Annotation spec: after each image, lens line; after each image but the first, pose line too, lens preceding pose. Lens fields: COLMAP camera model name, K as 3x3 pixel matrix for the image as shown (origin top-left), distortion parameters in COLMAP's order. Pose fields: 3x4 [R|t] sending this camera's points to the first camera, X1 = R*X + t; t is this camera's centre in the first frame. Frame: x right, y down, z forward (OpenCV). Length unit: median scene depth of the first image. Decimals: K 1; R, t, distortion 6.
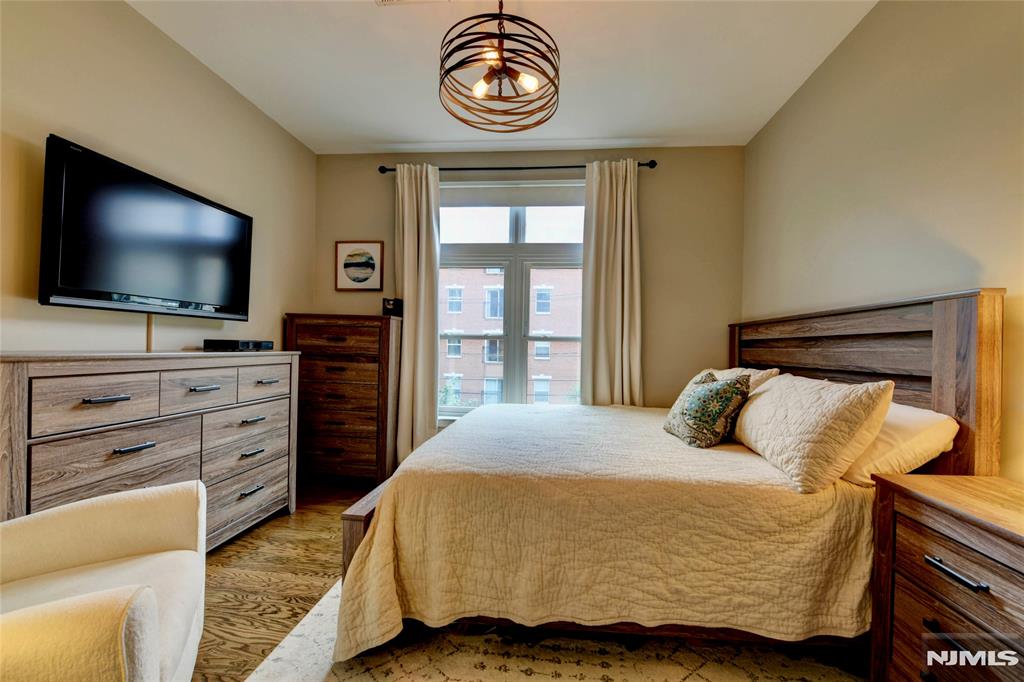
lens RADIAL K [[409.0, 0, 522.8], [0, 409.0, 346.1], [0, 0, 1]] dist [-0.010181, -0.001100]
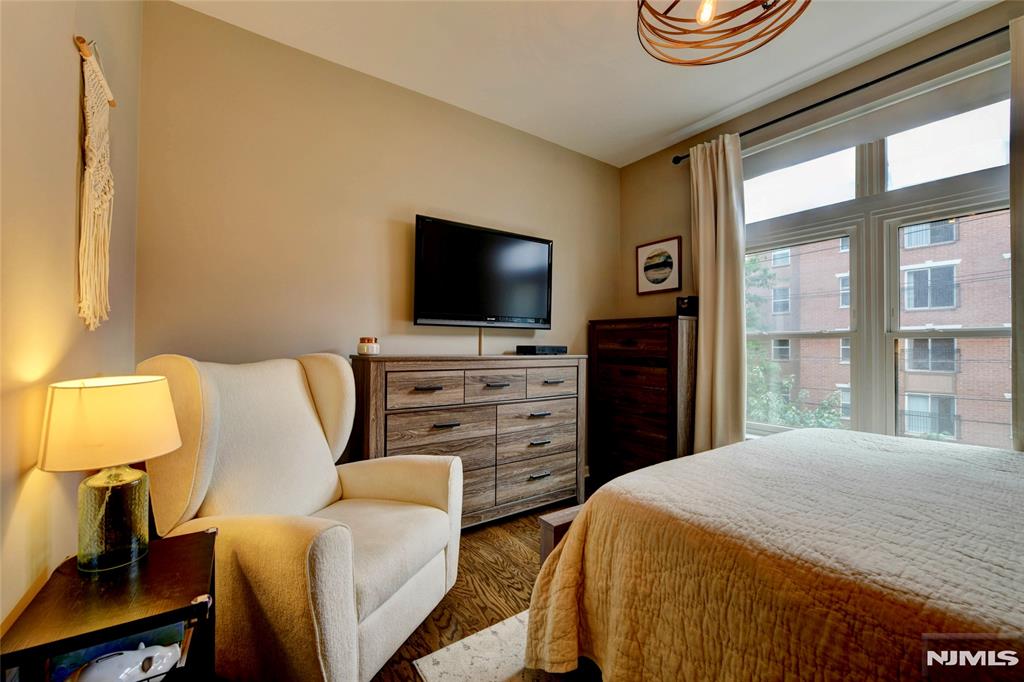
lens RADIAL K [[409.0, 0, 515.7], [0, 409.0, 342.3], [0, 0, 1]] dist [-0.010181, -0.001100]
pose [[0.652065, -0.026112, -0.757713, 0.246864], [0.010406, 0.999621, -0.025494, 0.008204], [0.758091, 0.008739, 0.652090, 0.261062]]
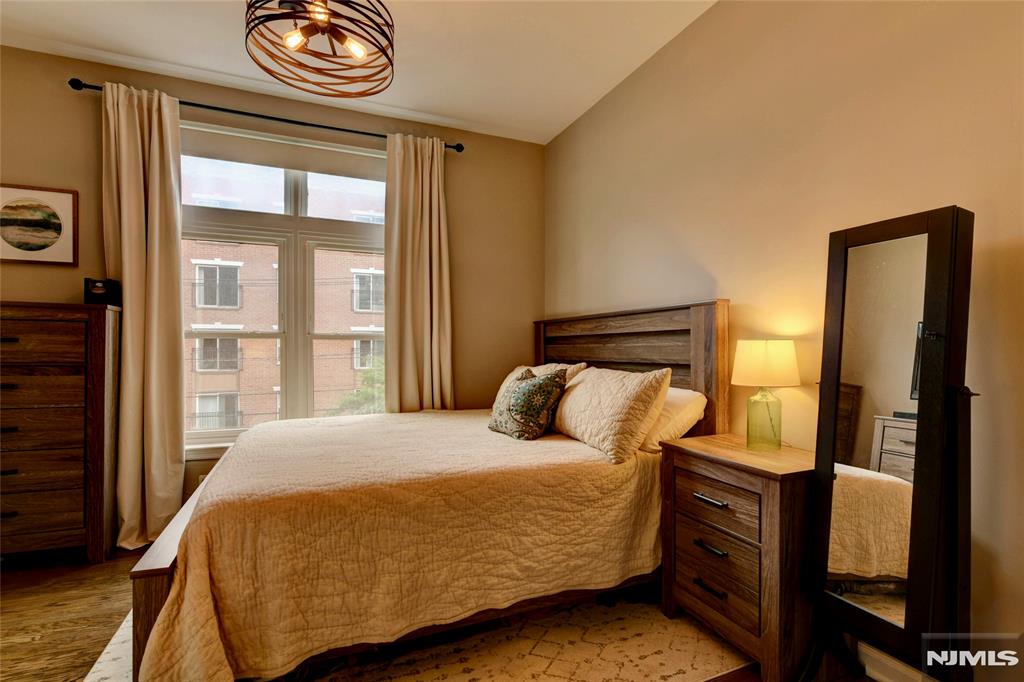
lens RADIAL K [[511.3, 0, 533.0], [0, 511.3, 341.1], [0, 0, 1]] dist [-0.010590, 0.000851]
pose [[0.867326, -0.010267, 0.497635, -0.226334], [0.013637, 0.999902, -0.003139, -0.001384], [-0.497554, 0.009509, 0.867381, -0.162382]]
